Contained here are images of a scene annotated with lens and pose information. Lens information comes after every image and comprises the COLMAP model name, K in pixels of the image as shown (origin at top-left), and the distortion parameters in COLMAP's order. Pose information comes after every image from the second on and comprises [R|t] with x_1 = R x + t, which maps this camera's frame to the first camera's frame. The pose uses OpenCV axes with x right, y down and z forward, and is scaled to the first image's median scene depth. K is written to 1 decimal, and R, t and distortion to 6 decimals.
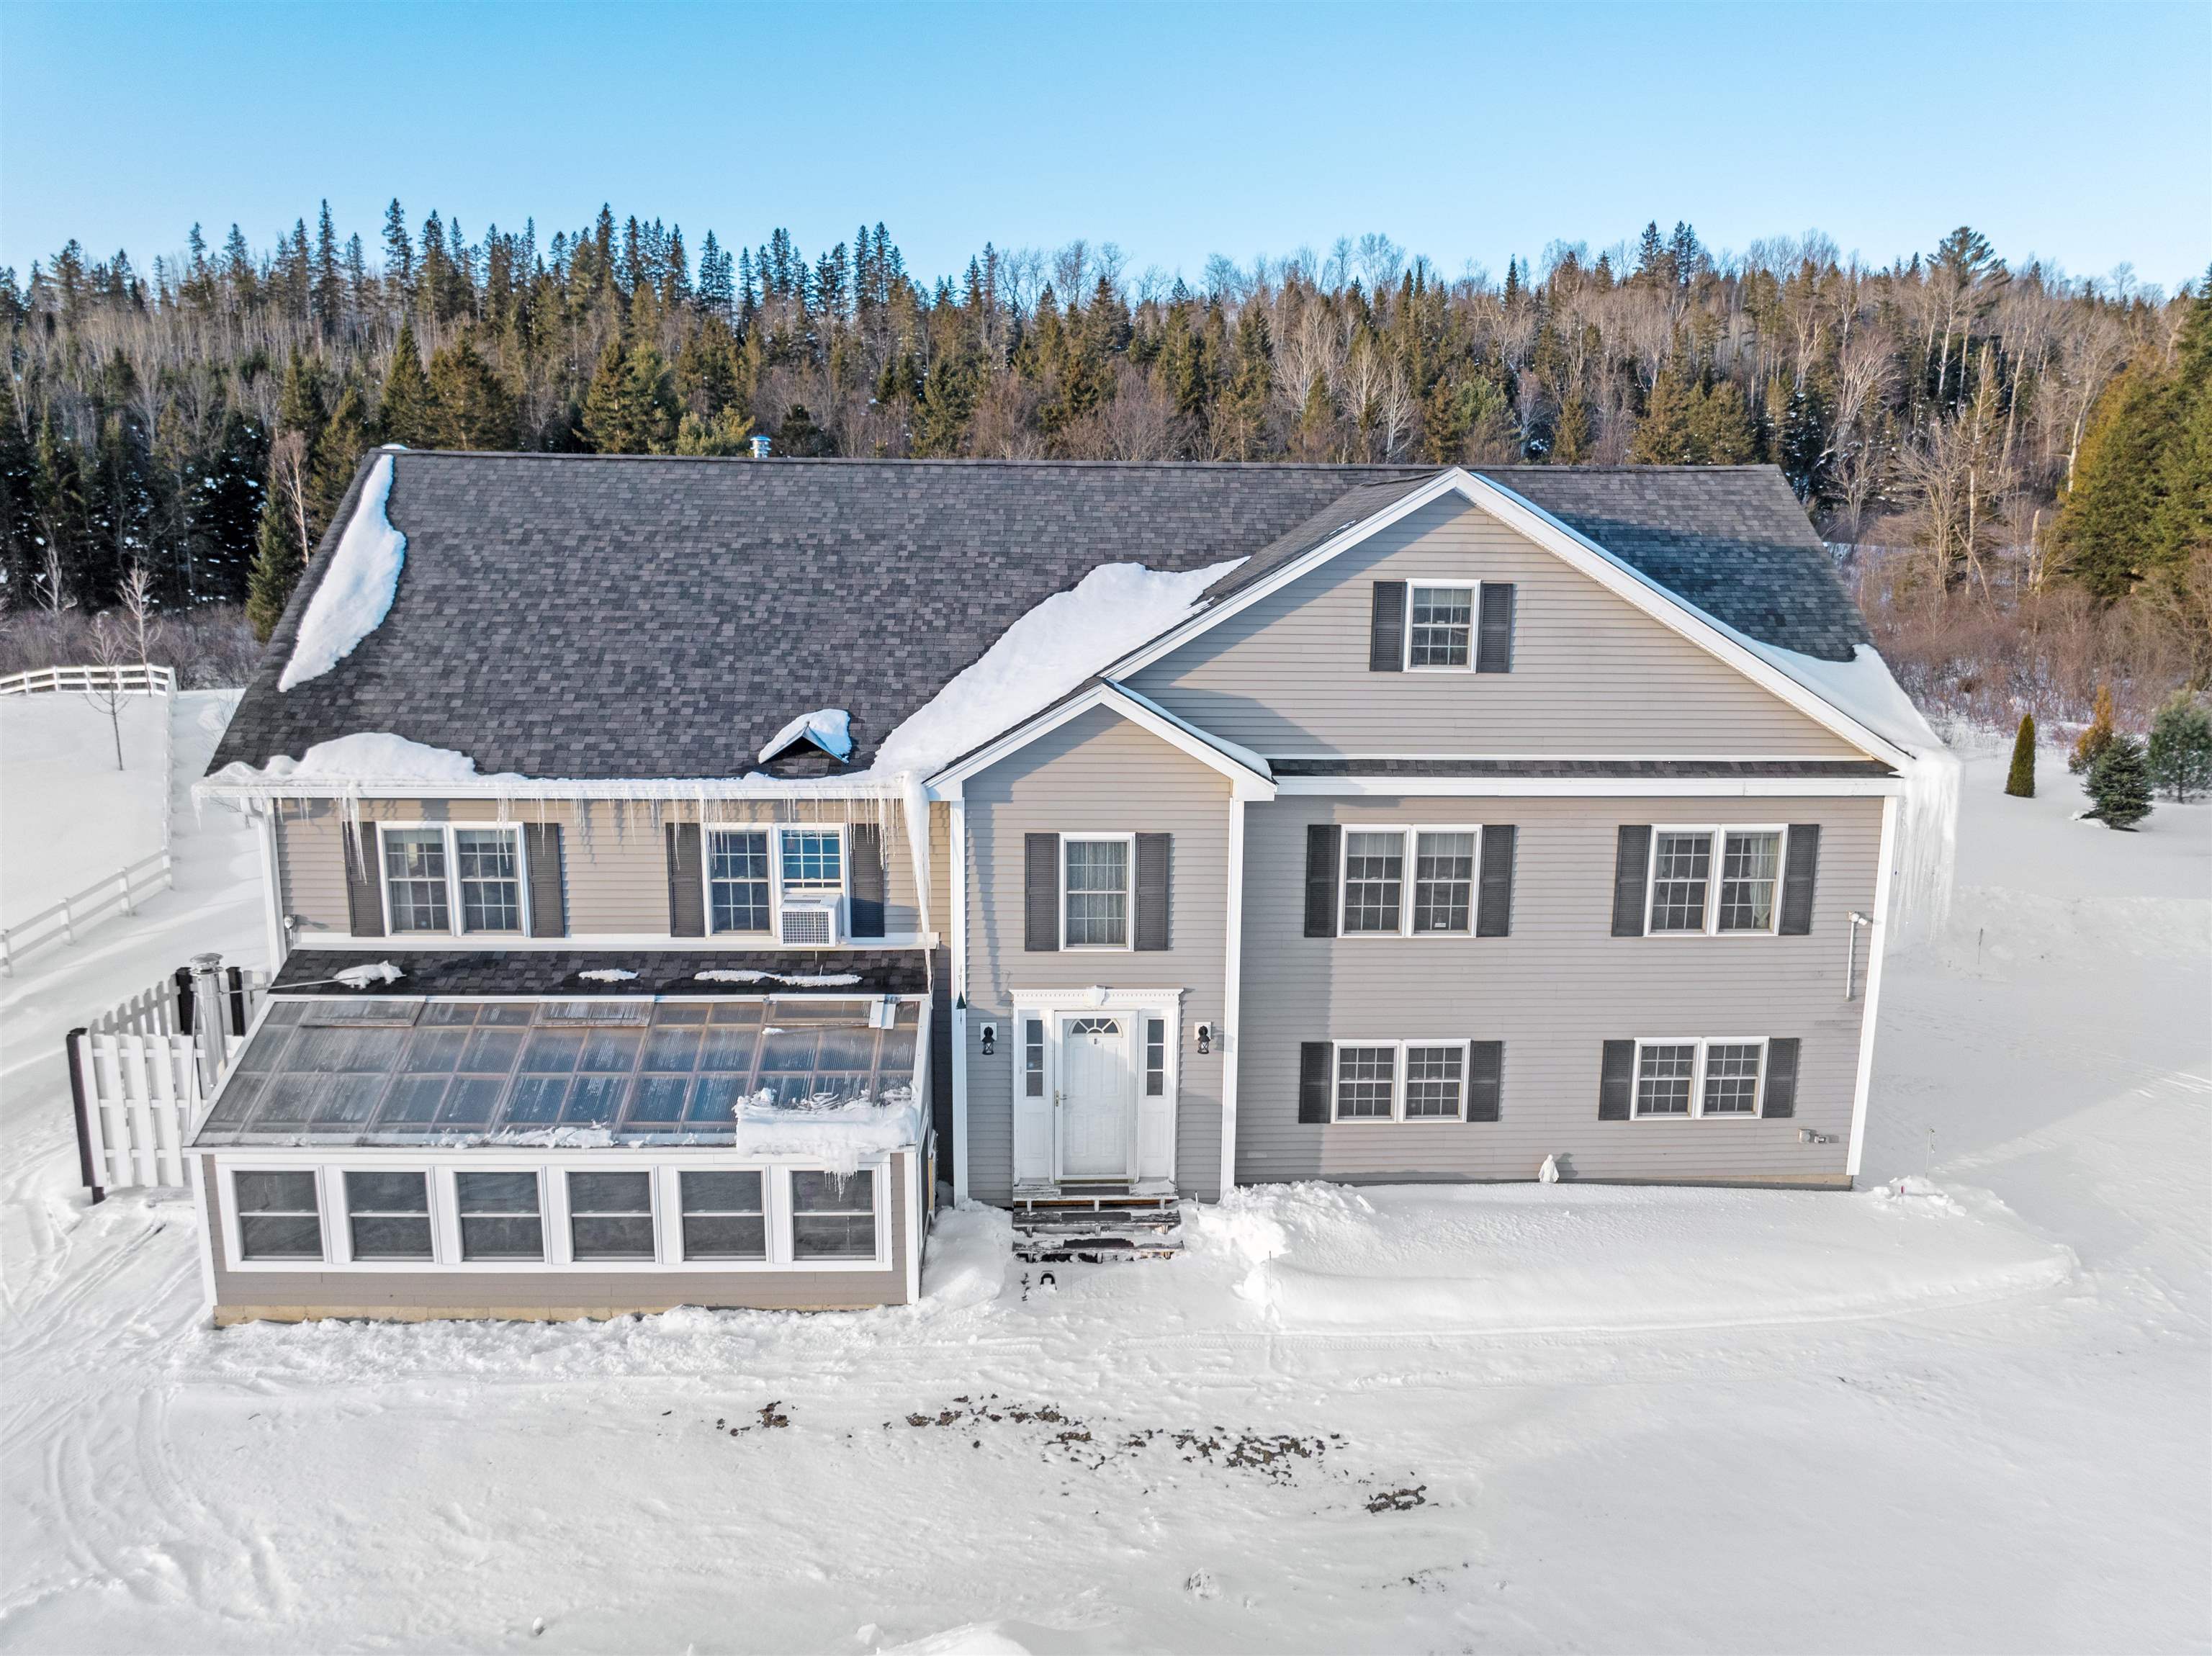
lens RADIAL K [[1550.1, 0, 1106.0], [0, 1550.1, 828.0], [0, 0, 1]] dist [-0.027313, 0.002317]
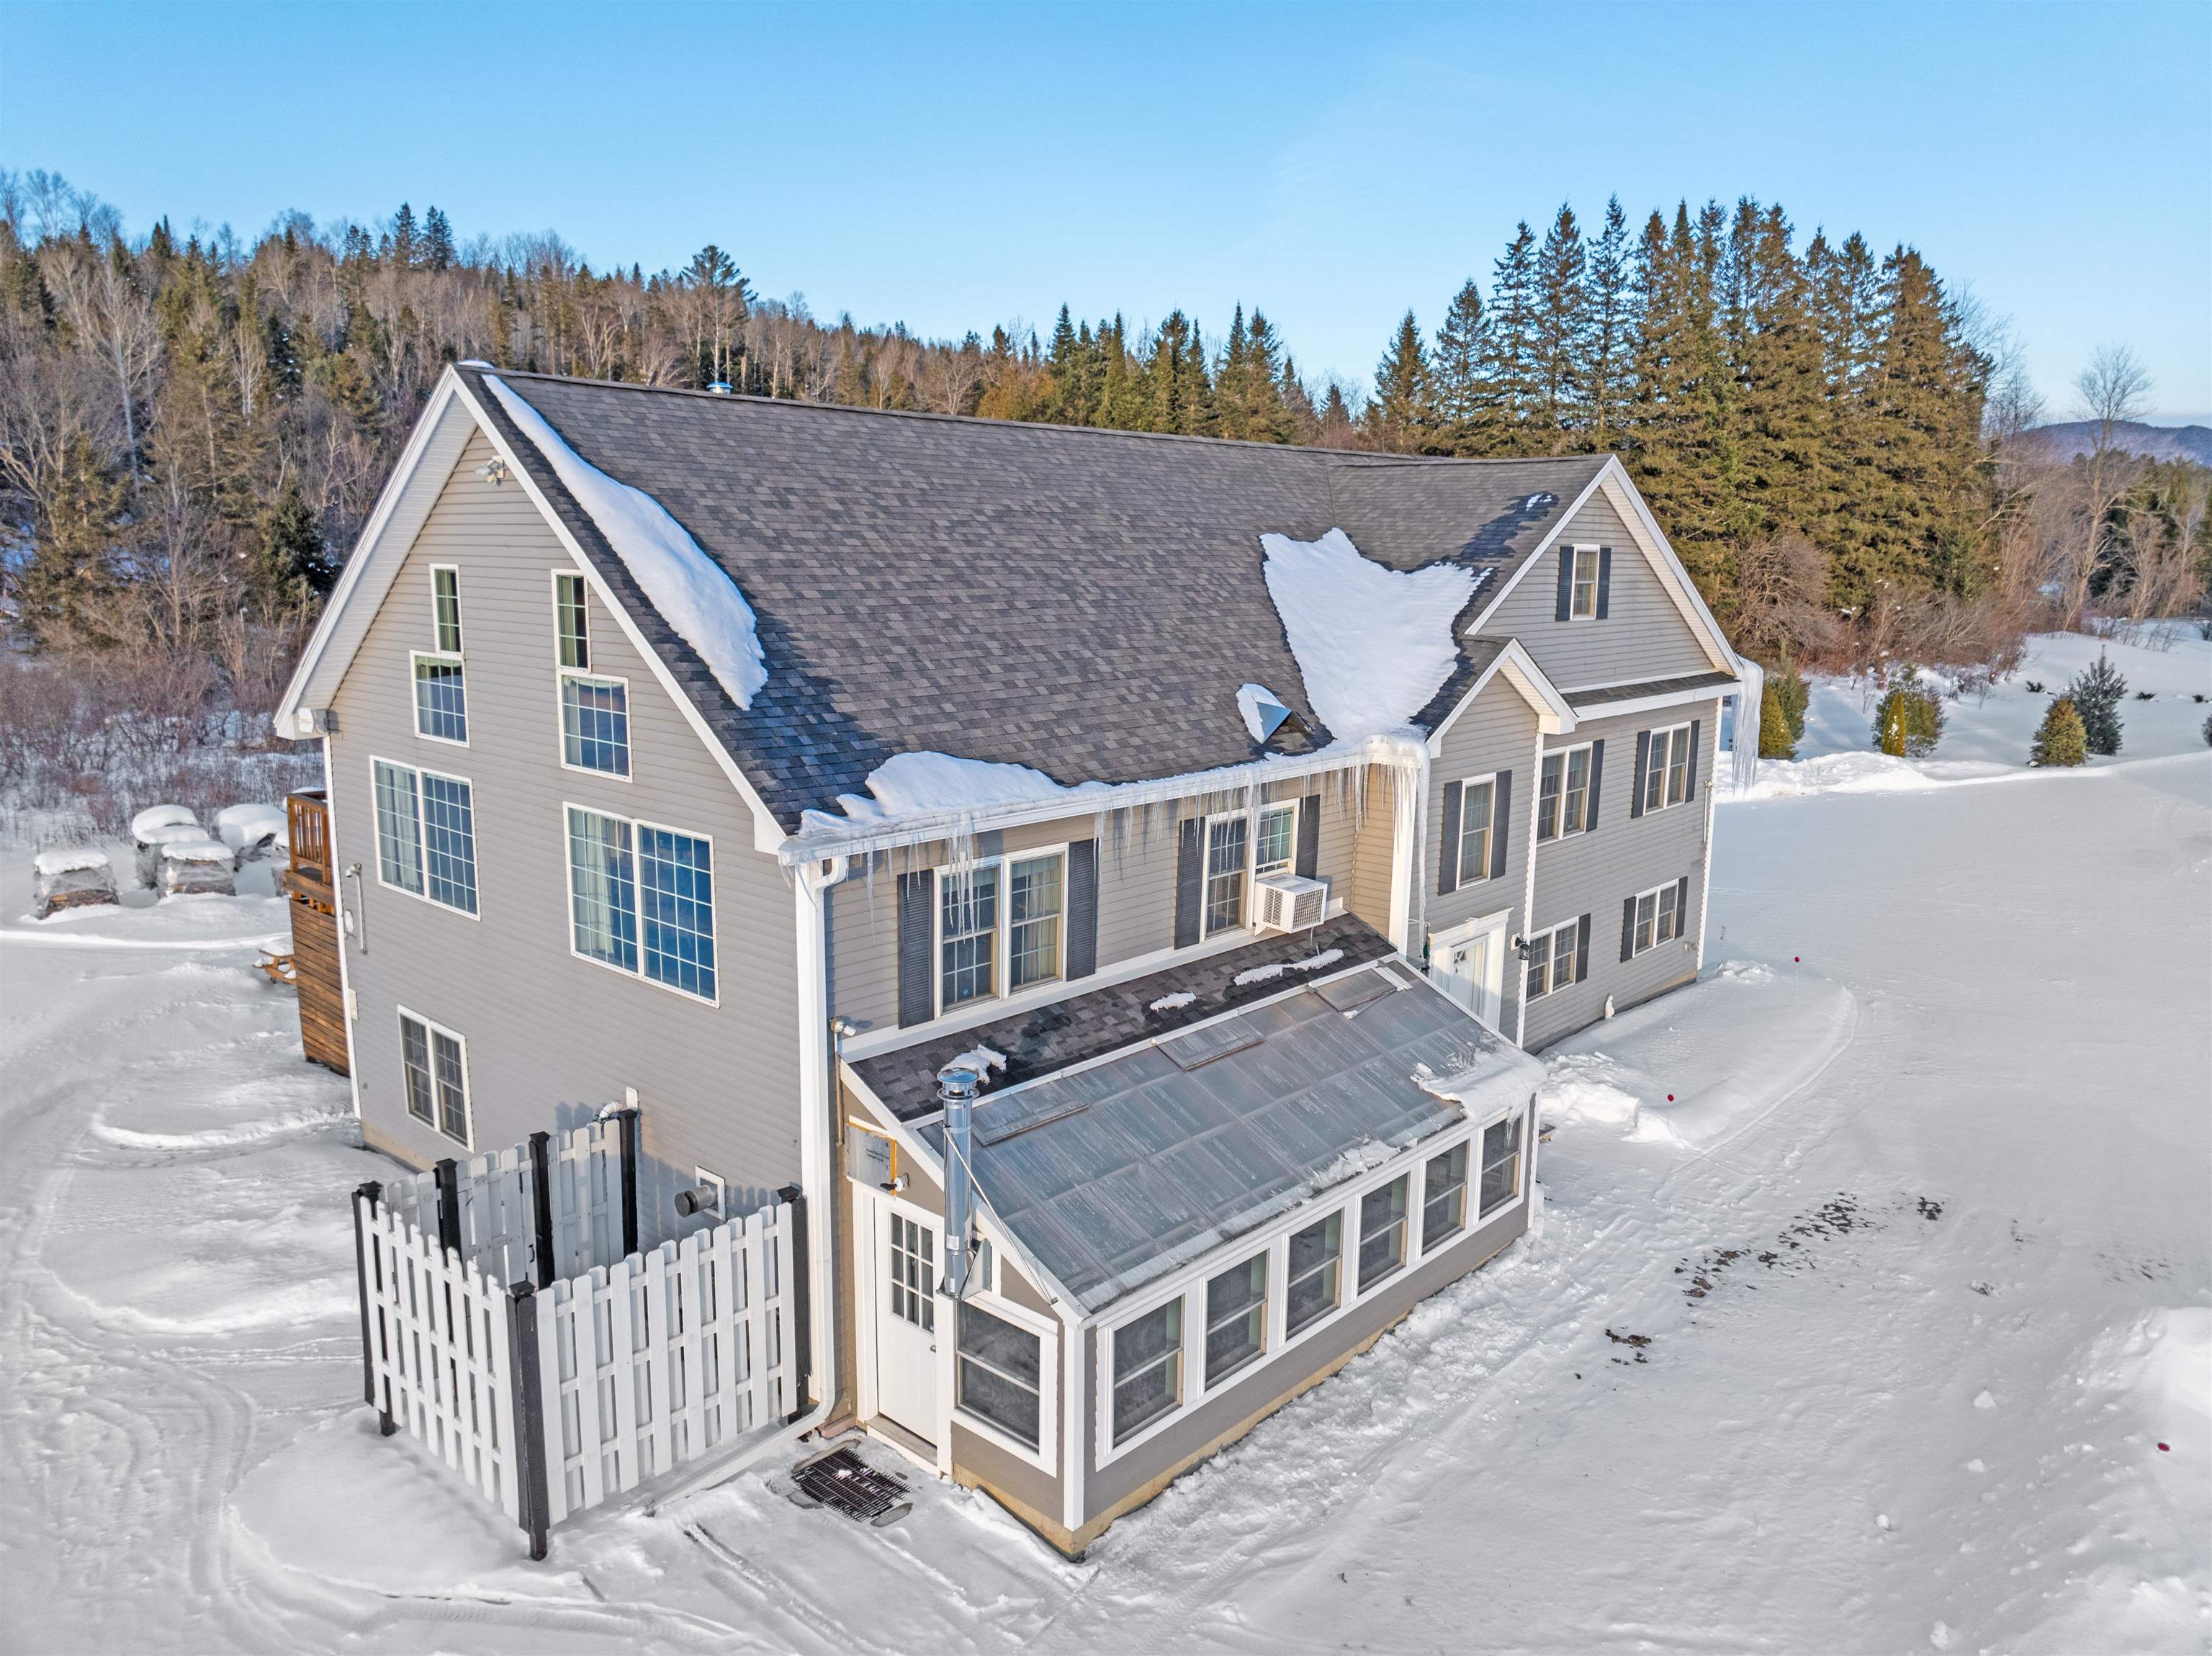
lens RADIAL K [[1581.7, 0, 1106.0], [0, 1581.7, 828.0], [0, 0, 1]] dist [-0.009969, -0.004108]
pose [[0.689532, -0.130498, 0.712401, -0.969689], [0.132548, 0.989758, 0.053012, -0.053807], [-0.712023, 0.057874, 0.699767, 0.398604]]
